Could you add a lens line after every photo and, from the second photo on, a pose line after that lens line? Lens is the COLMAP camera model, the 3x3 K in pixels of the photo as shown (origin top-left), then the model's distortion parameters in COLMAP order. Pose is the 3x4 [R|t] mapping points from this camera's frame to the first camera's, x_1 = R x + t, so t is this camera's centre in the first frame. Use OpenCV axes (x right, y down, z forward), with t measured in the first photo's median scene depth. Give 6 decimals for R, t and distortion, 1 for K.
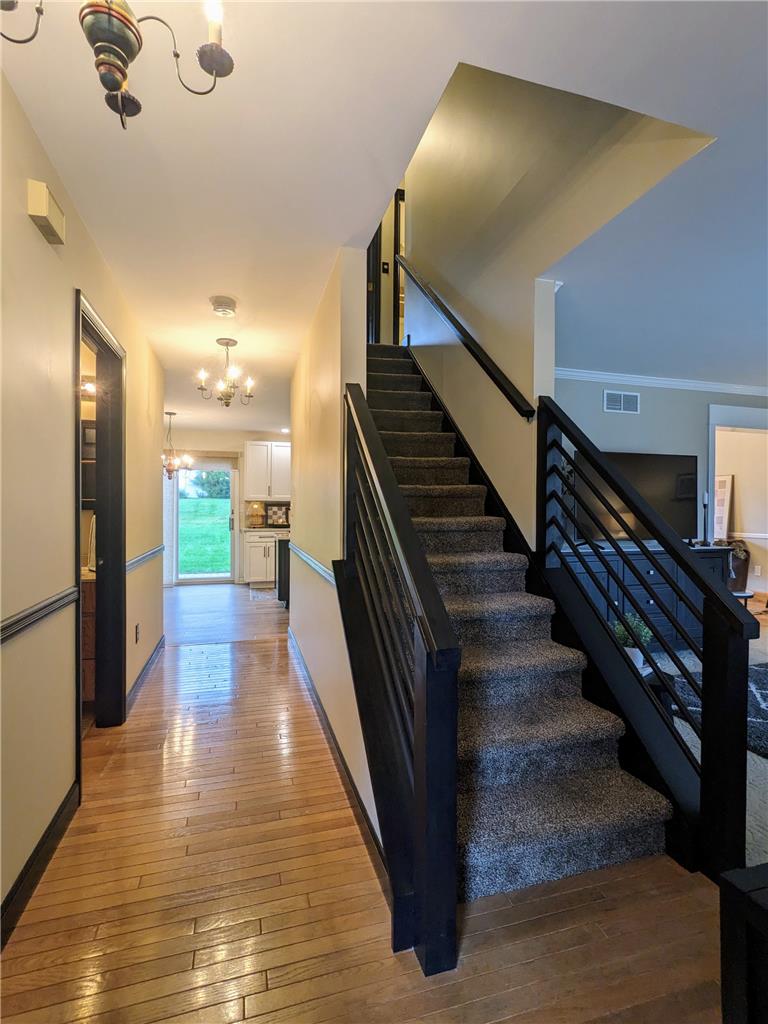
lens RADIAL K [[491.6, 0, 383.3], [0, 491.6, 509.1], [0, 0, 1]] dist [0.002416, 0.000459]
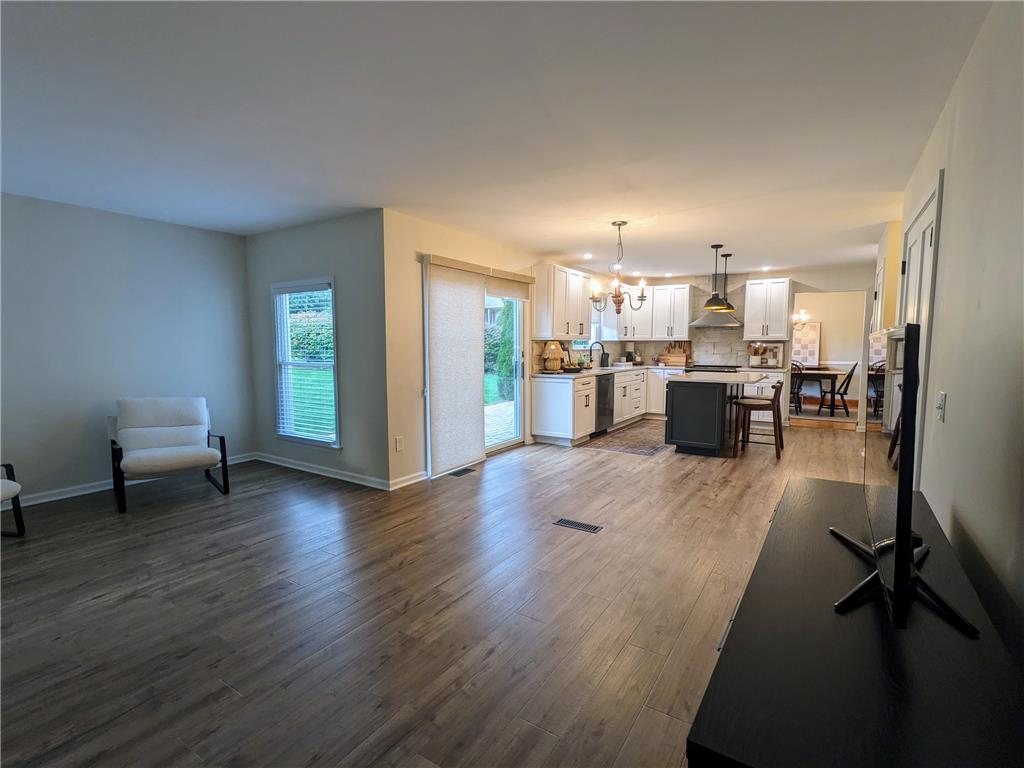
lens RADIAL K [[491.6, 0, 514.3], [0, 491.6, 384.8], [0, 0, 1]] dist [0.002416, 0.000459]
pose [[0.758318, -0.061387, 0.648988, -0.931608], [0.009938, 0.996529, 0.082649, -0.012502], [-0.651809, -0.056224, 0.756296, 0.474320]]
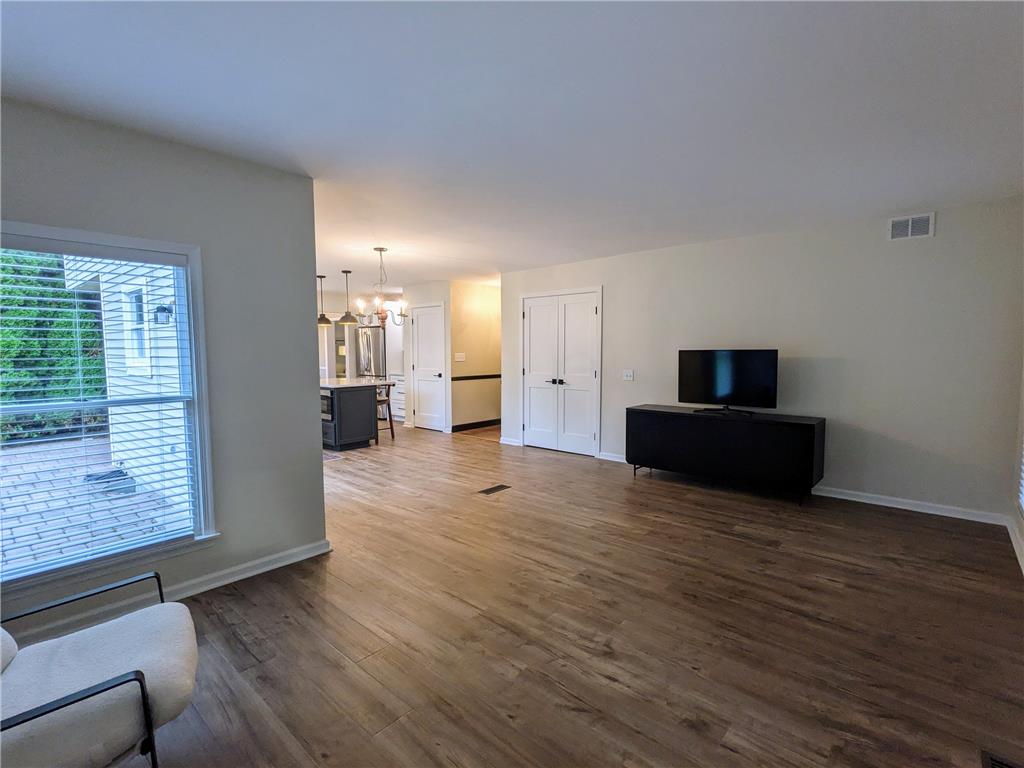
lens RADIAL K [[491.6, 0, 514.2], [0, 491.6, 384.1], [0, 0, 1]] dist [0.002416, 0.000459]
pose [[-0.530726, -0.065302, 0.845024, -1.178369], [0.007020, 0.996654, 0.081429, -0.029151], [-0.847514, 0.049148, -0.528492, 1.249688]]
